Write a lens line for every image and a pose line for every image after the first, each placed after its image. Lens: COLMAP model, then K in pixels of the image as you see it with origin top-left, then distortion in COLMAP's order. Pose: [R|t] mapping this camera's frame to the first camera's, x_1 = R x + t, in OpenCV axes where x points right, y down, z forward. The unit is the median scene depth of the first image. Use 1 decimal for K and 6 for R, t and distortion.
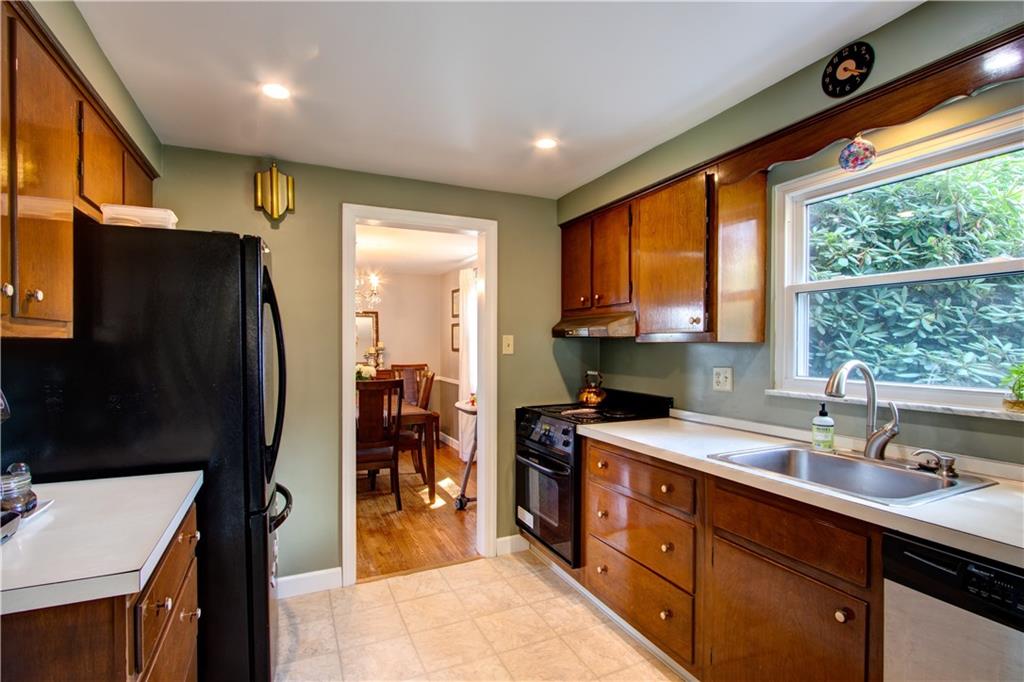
lens RADIAL K [[486.8, 0, 511.2], [0, 486.8, 345.1], [0, 0, 1]] dist [0.001741, 0.000395]
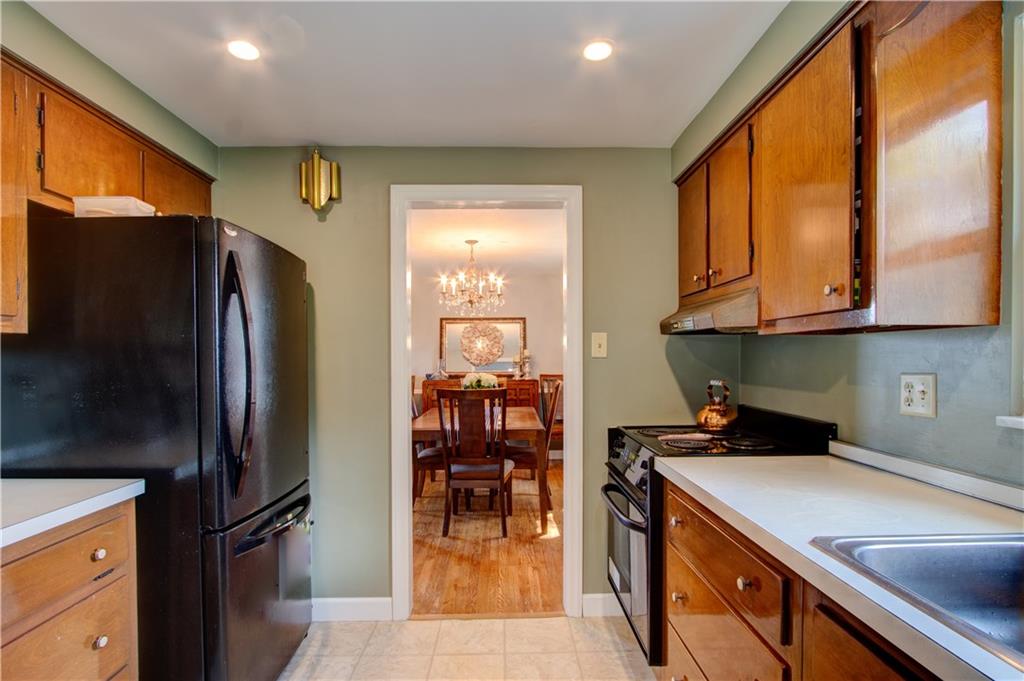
lens RADIAL K [[501.9, 0, 515.9], [0, 501.9, 357.8], [0, 0, 1]] dist [0.002090, 0.000442]
pose [[0.916442, -0.005364, -0.400131, 0.199870], [0.005727, 0.999984, -0.000288, 0.020089], [0.400125, -0.002028, 0.916458, 0.229229]]
